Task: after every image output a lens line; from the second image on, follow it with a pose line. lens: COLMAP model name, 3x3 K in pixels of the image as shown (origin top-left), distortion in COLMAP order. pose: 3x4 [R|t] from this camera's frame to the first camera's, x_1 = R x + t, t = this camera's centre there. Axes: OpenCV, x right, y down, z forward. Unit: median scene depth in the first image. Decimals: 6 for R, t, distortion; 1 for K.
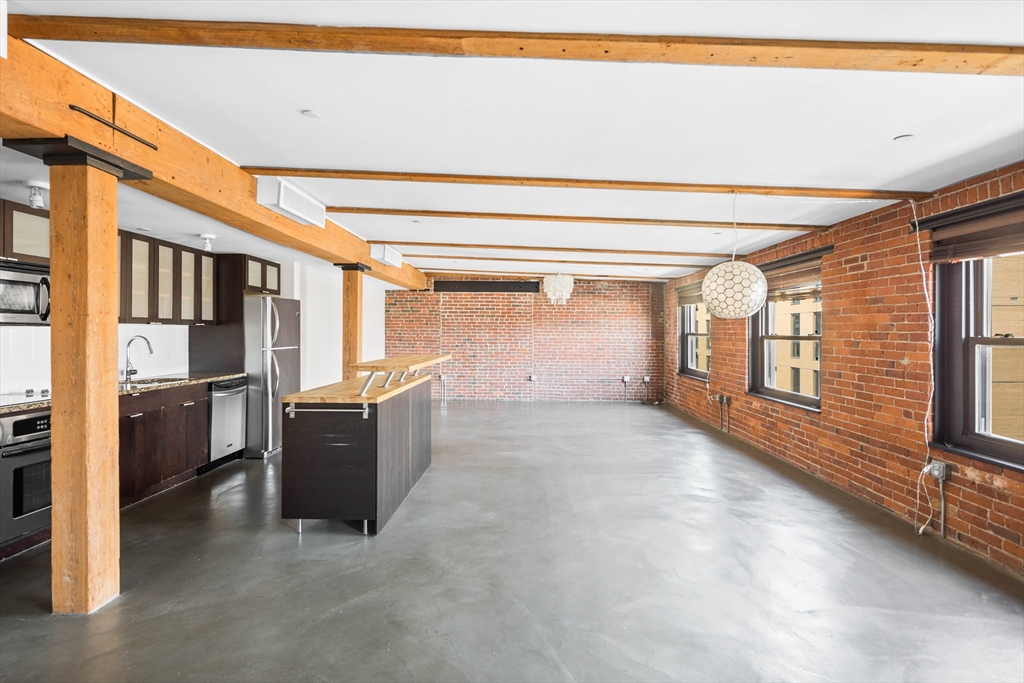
lens RADIAL K [[500.7, 0, 512.0], [0, 500.7, 341.5], [0, 0, 1]] dist [0.003140, -0.000056]
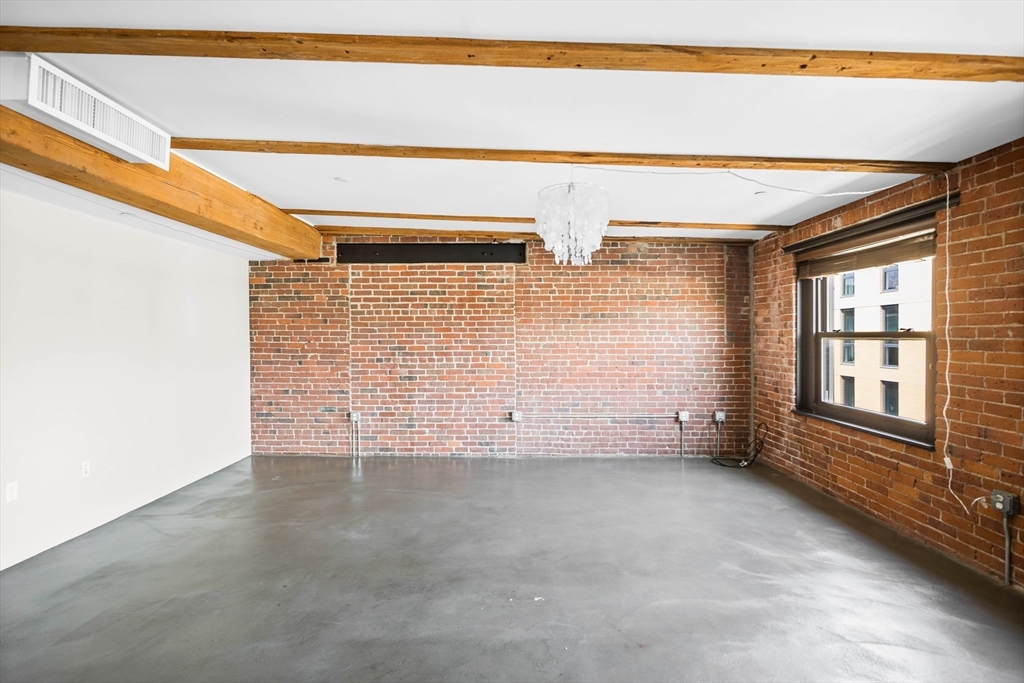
lens RADIAL K [[500.7, 0, 512.0], [0, 500.7, 341.5], [0, 0, 1]] dist [0.003140, -0.000056]
pose [[0.999486, -0.009536, 0.030622, 0.022038], [0.009719, 0.999936, -0.005849, -0.007299], [-0.030564, 0.006144, 0.999514, 0.454357]]
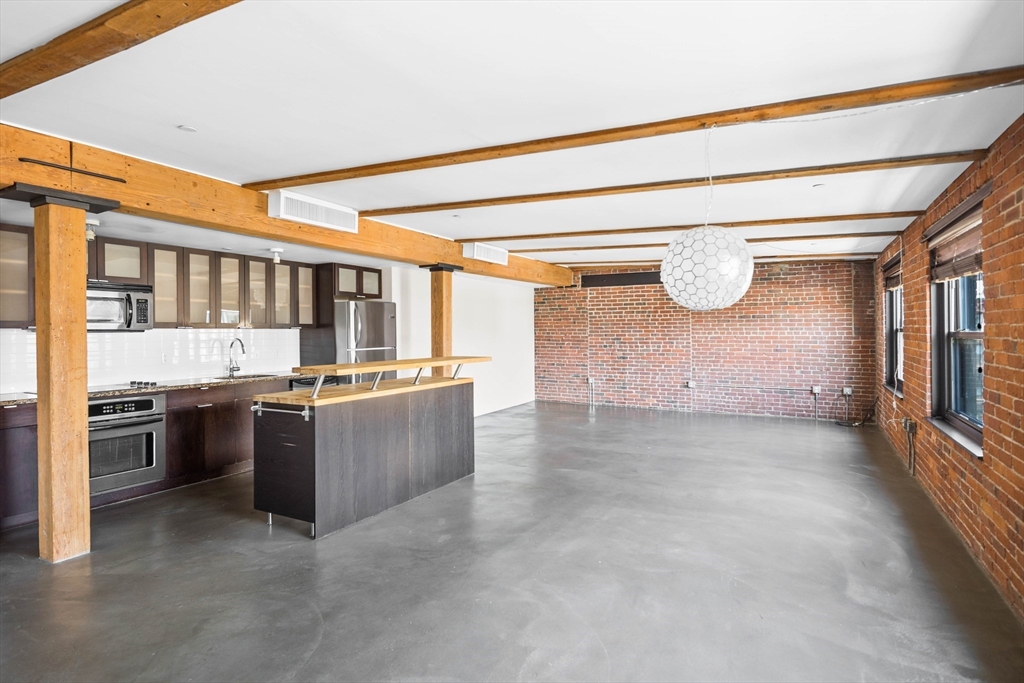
lens RADIAL K [[527.2, 0, 523.7], [0, 527.2, 342.7], [0, 0, 1]] dist [0.002525, -0.000414]
pose [[0.894282, -0.001981, -0.447499, 0.191914], [0.004024, 0.999985, 0.003615, -0.001449], [0.447485, -0.005034, 0.894277, 0.085264]]
